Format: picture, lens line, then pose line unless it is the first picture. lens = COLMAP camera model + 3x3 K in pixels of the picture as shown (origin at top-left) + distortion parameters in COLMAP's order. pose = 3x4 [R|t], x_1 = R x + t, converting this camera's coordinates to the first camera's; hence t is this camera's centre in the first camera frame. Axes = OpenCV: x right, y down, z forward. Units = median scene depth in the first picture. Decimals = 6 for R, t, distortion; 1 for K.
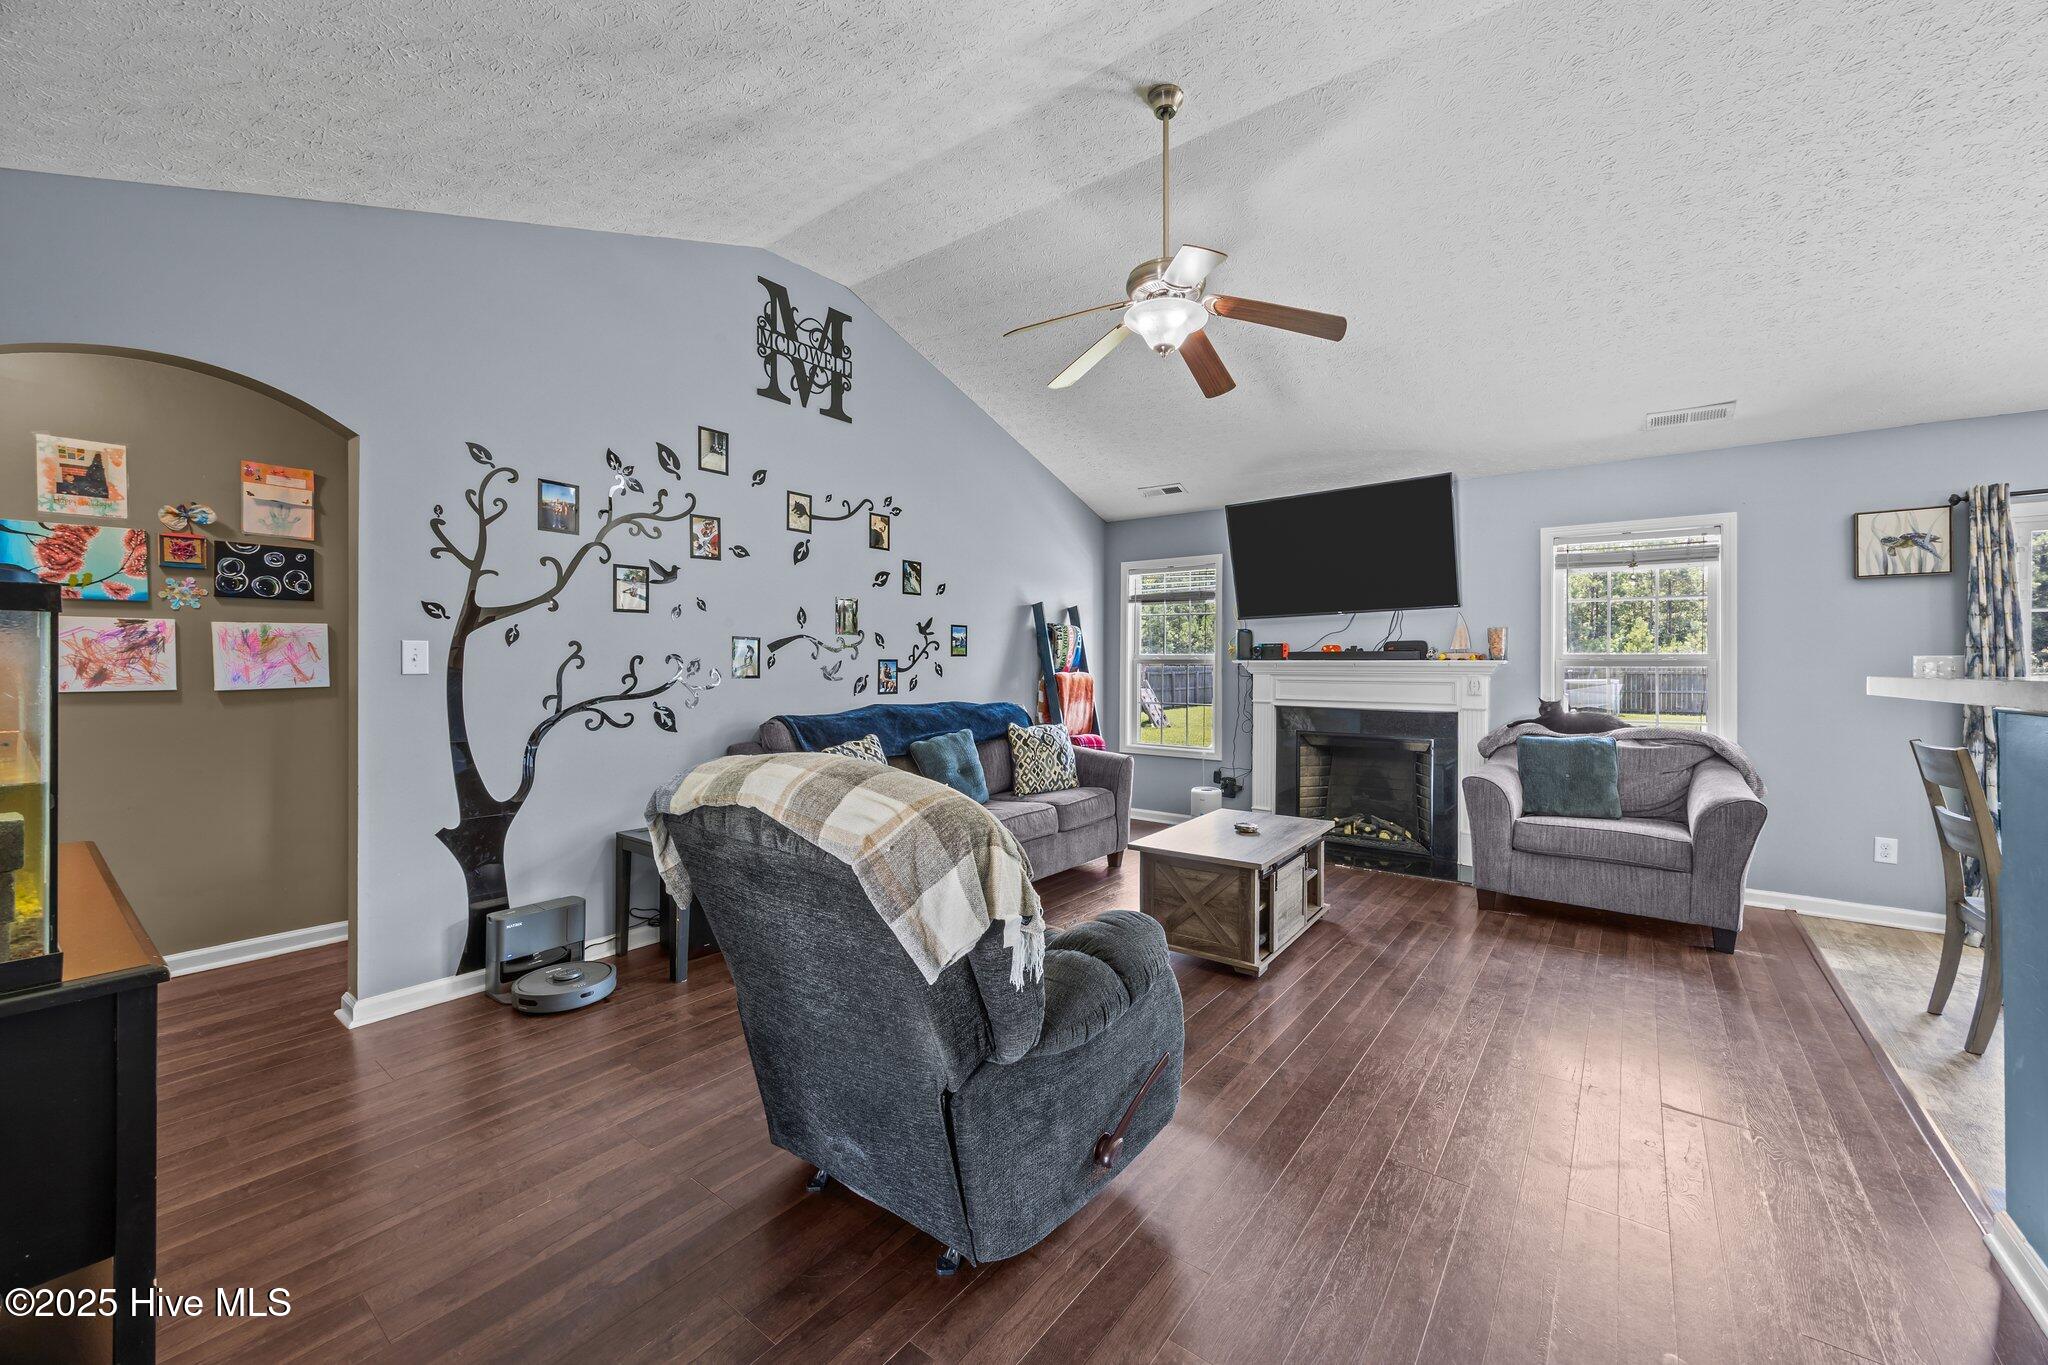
lens RADIAL K [[788.5, 0, 1023.6], [0, 788.5, 666.9], [0, 0, 1]] dist [-0.002735, 0.000130]
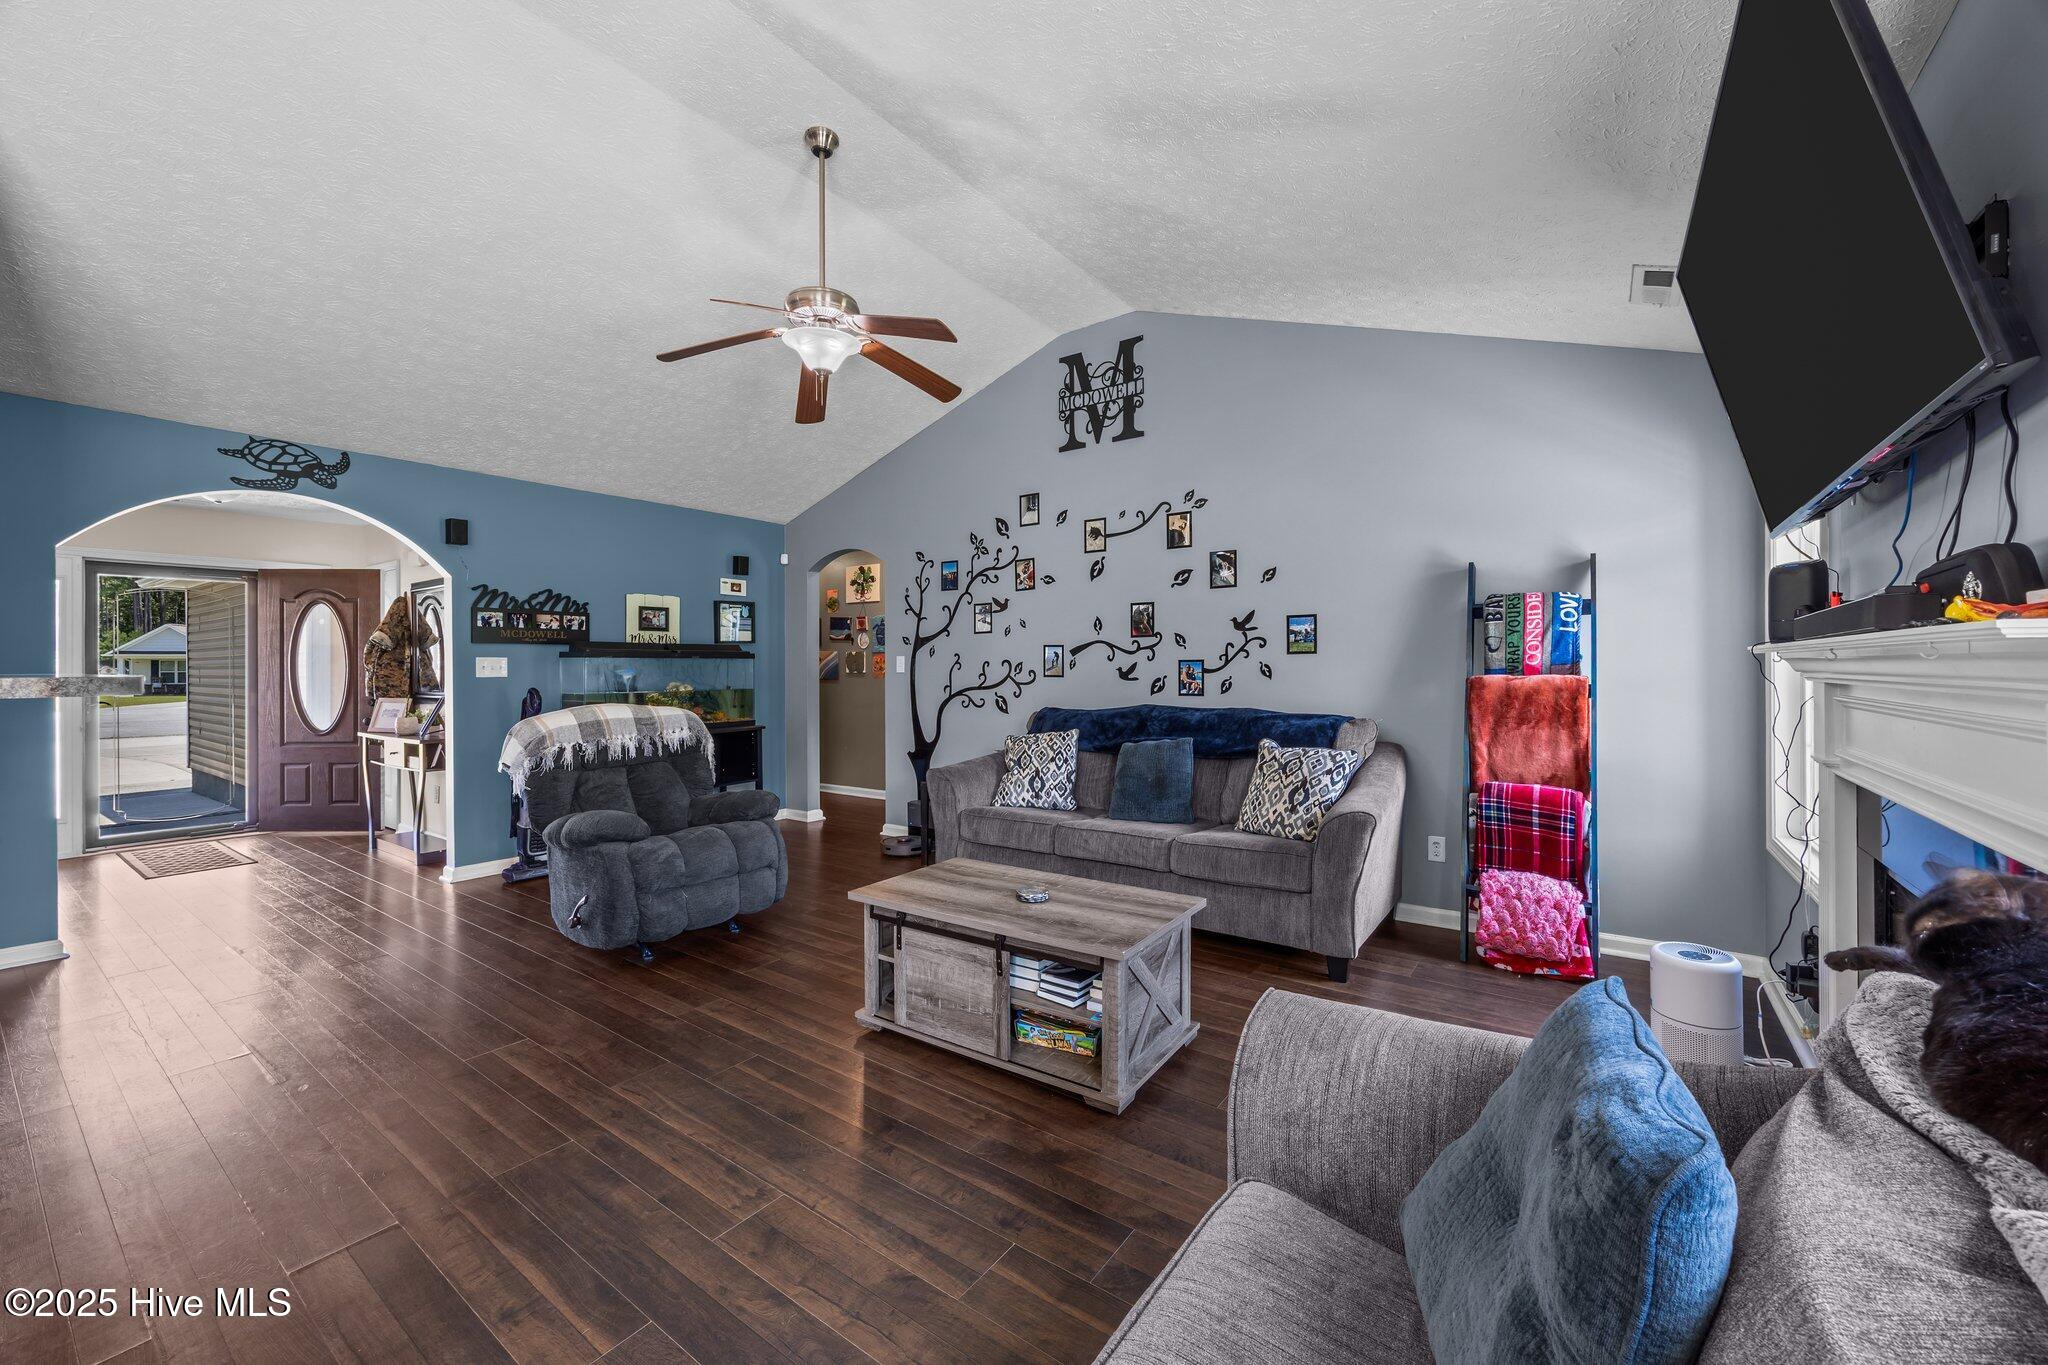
lens RADIAL K [[788.5, 0, 1023.6], [0, 788.5, 666.9], [0, 0, 1]] dist [-0.002735, 0.000130]
pose [[0.037073, -0.005094, -0.999300, 1.033521], [0.003034, 0.999983, -0.004985, 0.004345], [0.999308, -0.002847, 0.037088, 1.004498]]
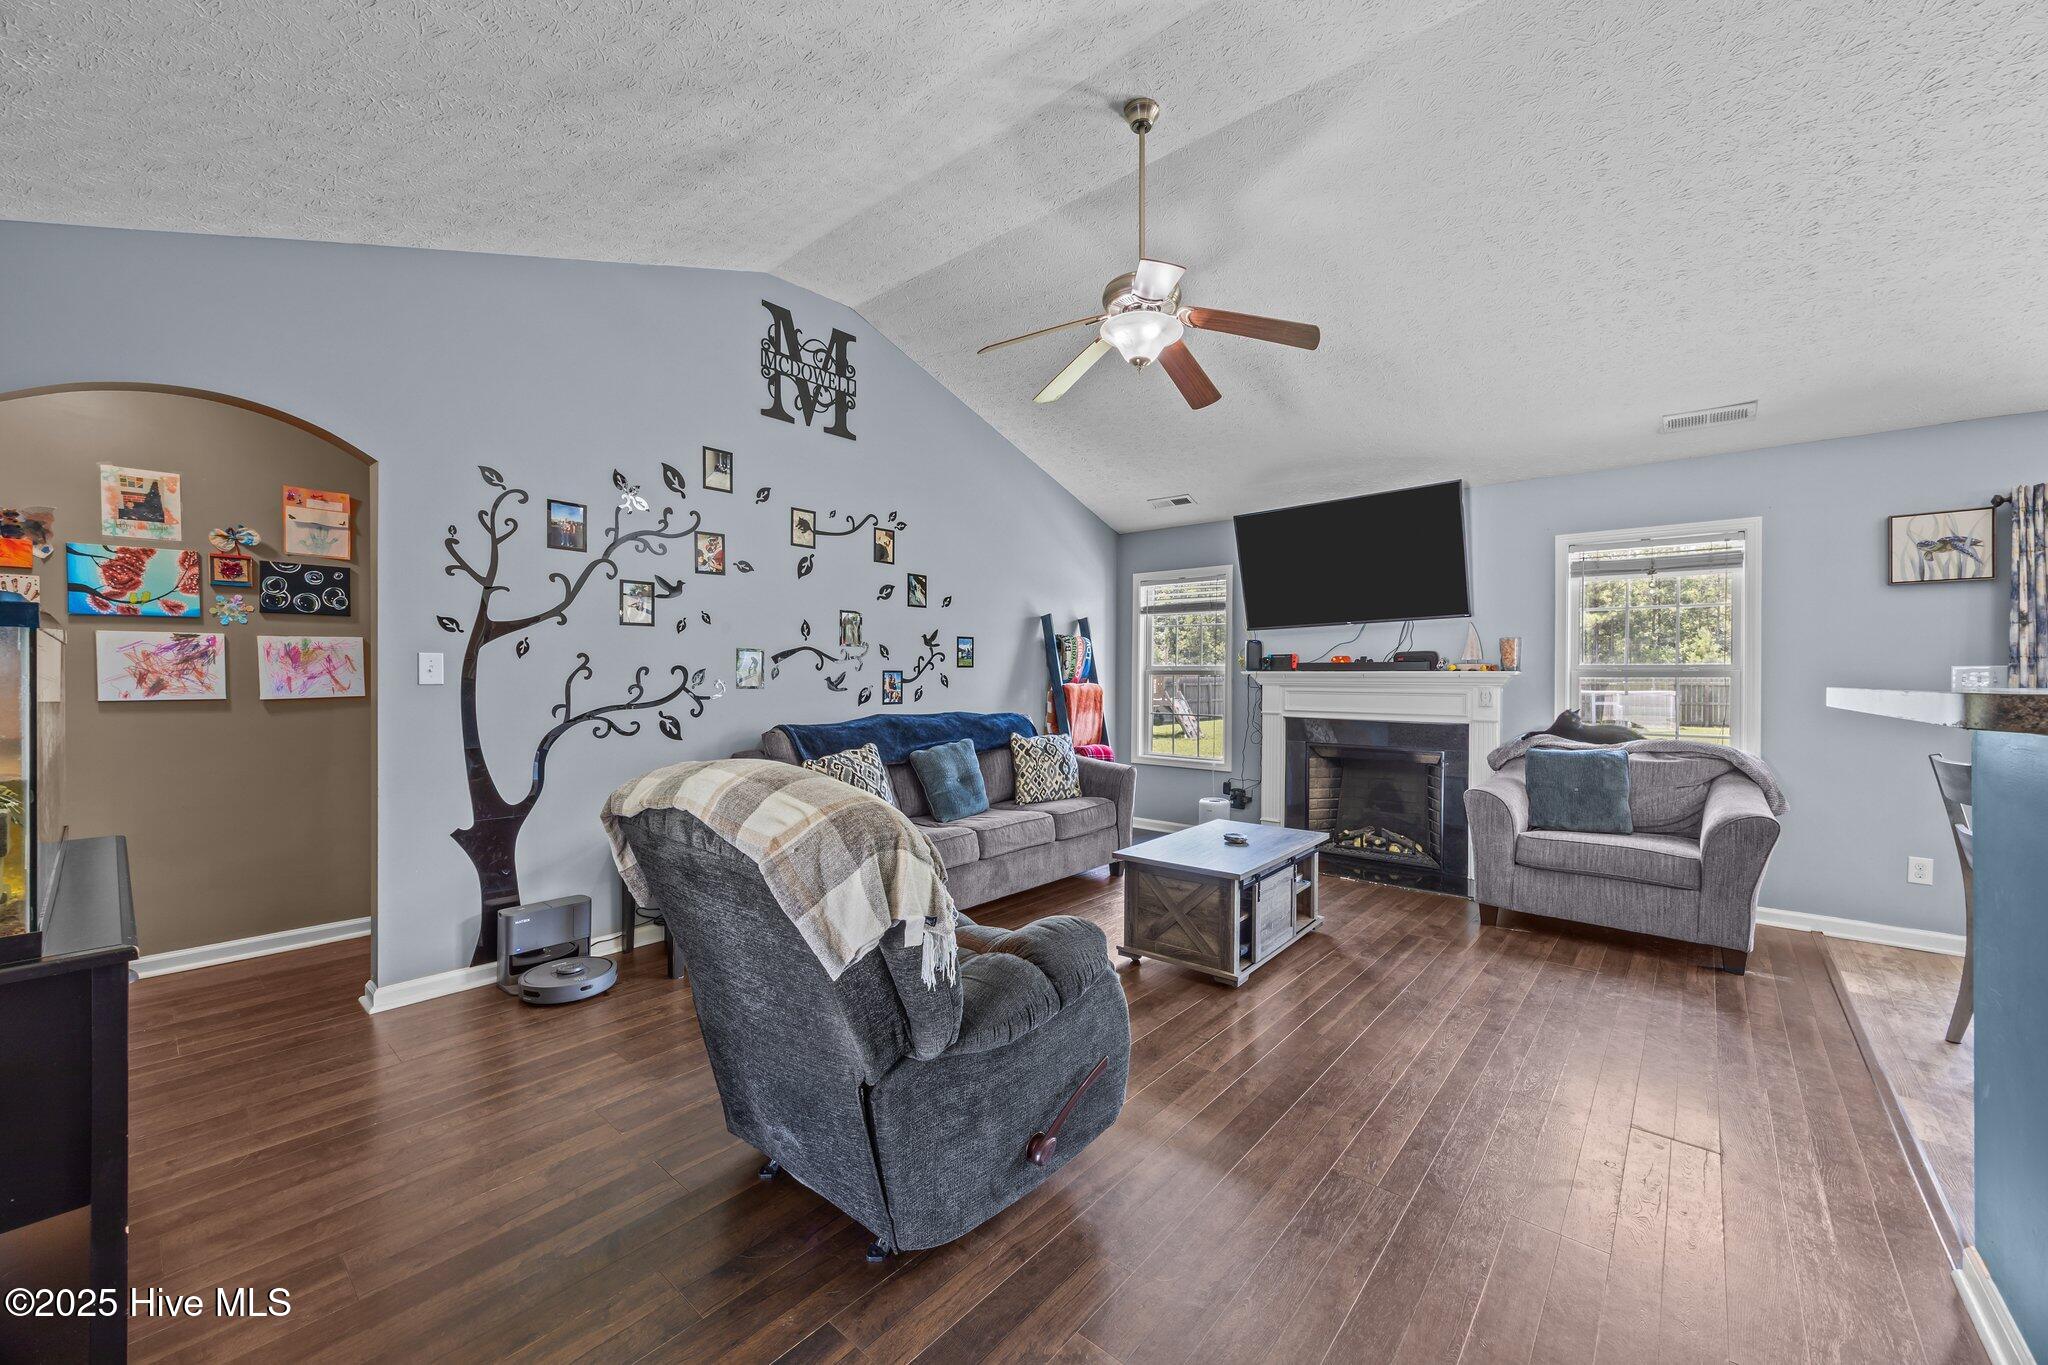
lens RADIAL K [[782.0, 0, 1018.4], [0, 782.0, 681.6], [0, 0, 1]] dist [-0.002325, 0.000055]
pose [[0.998173, 0.000436, -0.060425, 0.069298], [-0.000171, 0.999990, 0.004392, 0.000583], [0.060426, -0.004373, 0.998163, -0.007073]]
